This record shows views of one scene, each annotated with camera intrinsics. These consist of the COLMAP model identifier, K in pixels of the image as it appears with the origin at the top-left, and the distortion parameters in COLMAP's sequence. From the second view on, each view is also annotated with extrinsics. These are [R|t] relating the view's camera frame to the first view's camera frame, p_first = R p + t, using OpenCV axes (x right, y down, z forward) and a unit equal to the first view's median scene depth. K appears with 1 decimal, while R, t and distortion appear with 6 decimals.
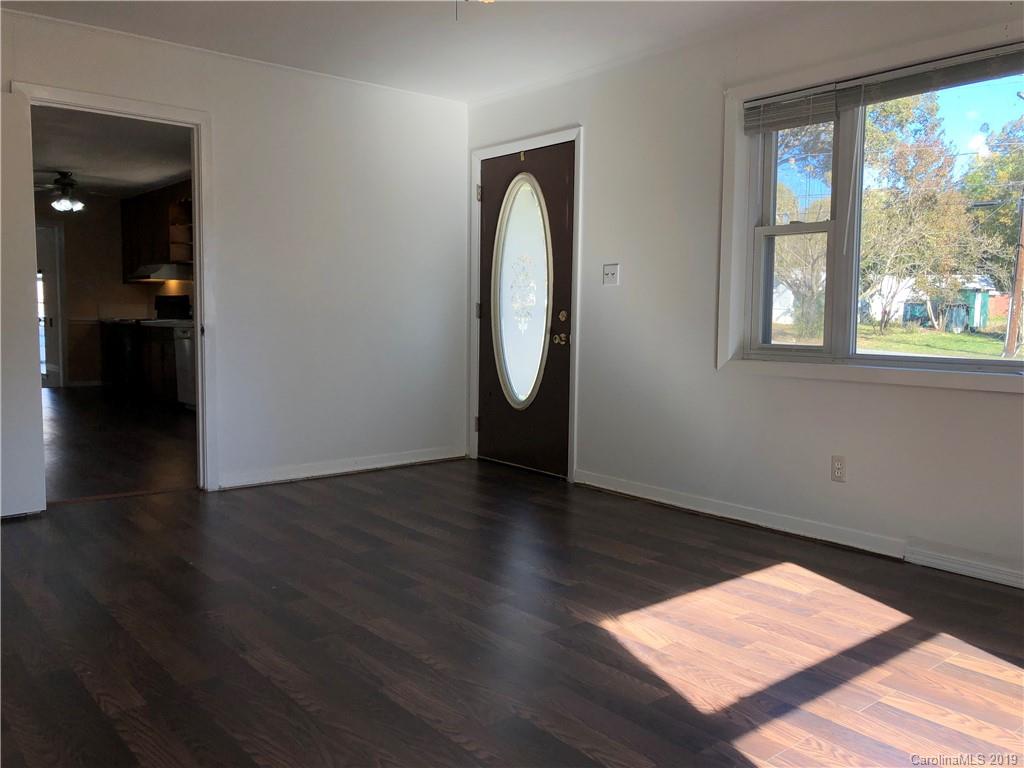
lens RADIAL K [[830.7, 0, 509.9], [0, 830.7, 374.9], [0, 0, 1]] dist [0.053337, -0.068924]
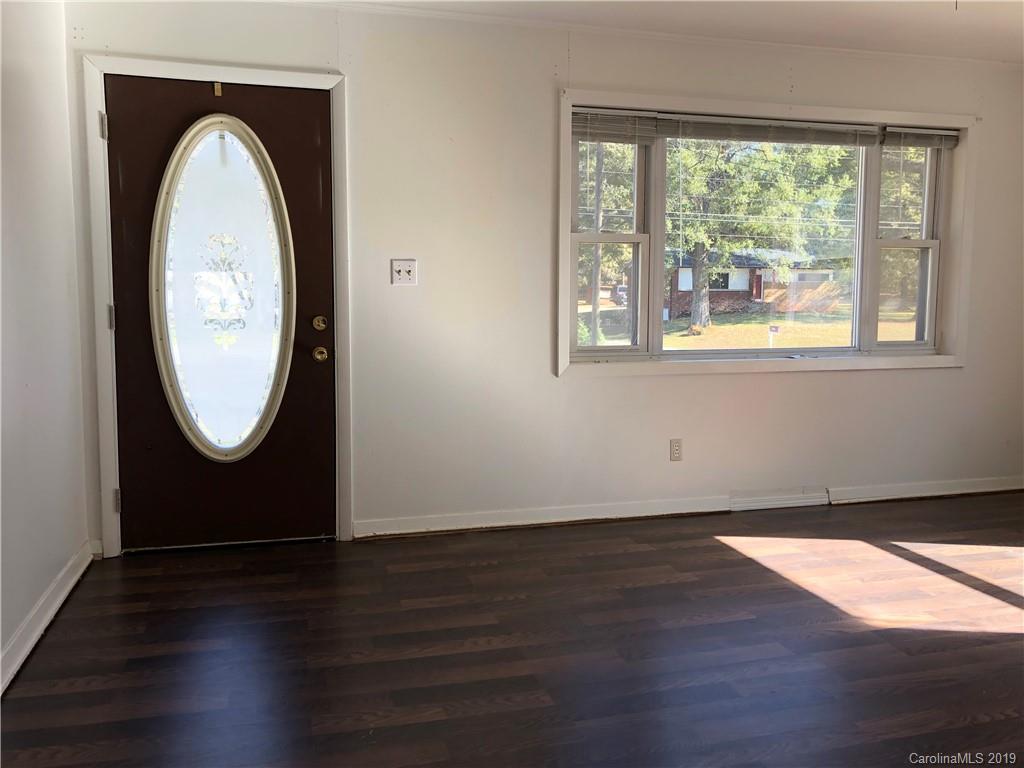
lens RADIAL K [[841.2, 0, 509.0], [0, 841.2, 372.4], [0, 0, 1]] dist [0.026019, -0.003111]
pose [[0.407520, -0.091827, 0.908568, -0.833657], [0.070105, 0.995141, 0.069133, -0.101840], [-0.910501, 0.035522, 0.411978, 0.800674]]
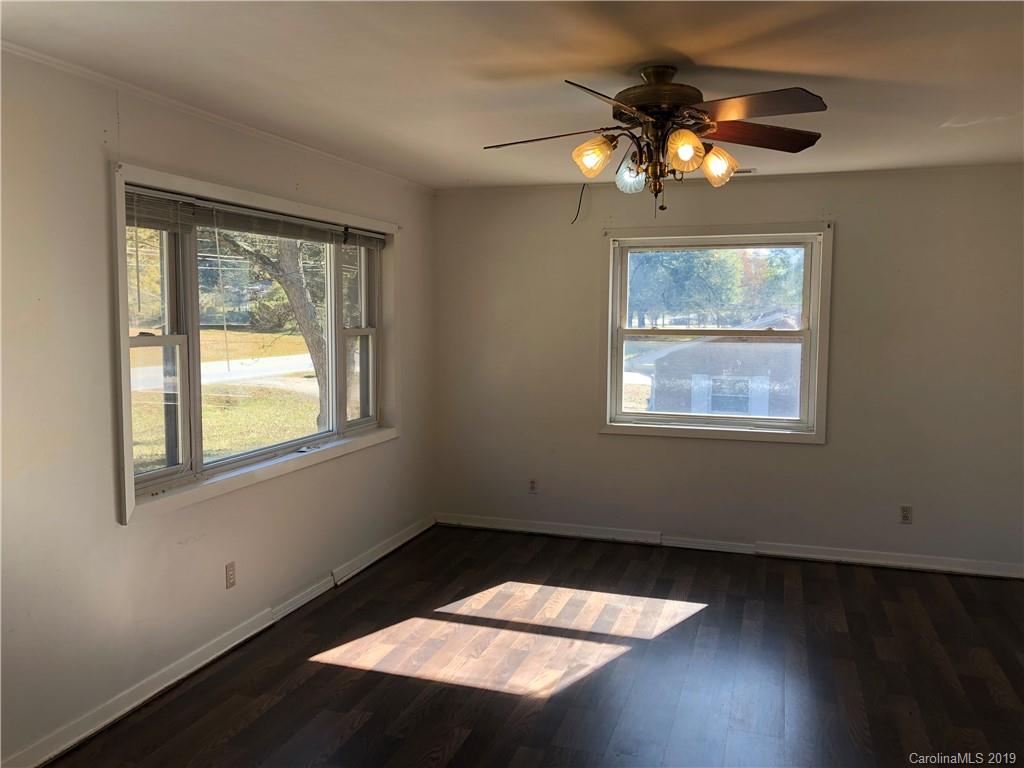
lens RADIAL K [[841.2, 0, 509.0], [0, 841.2, 372.4], [0, 0, 1]] dist [0.026019, -0.003111]
pose [[-0.531509, -0.075732, 0.843660, -0.724873], [0.051956, 0.991205, 0.121709, -0.272750], [-0.845458, 0.108522, -0.522900, 1.356458]]
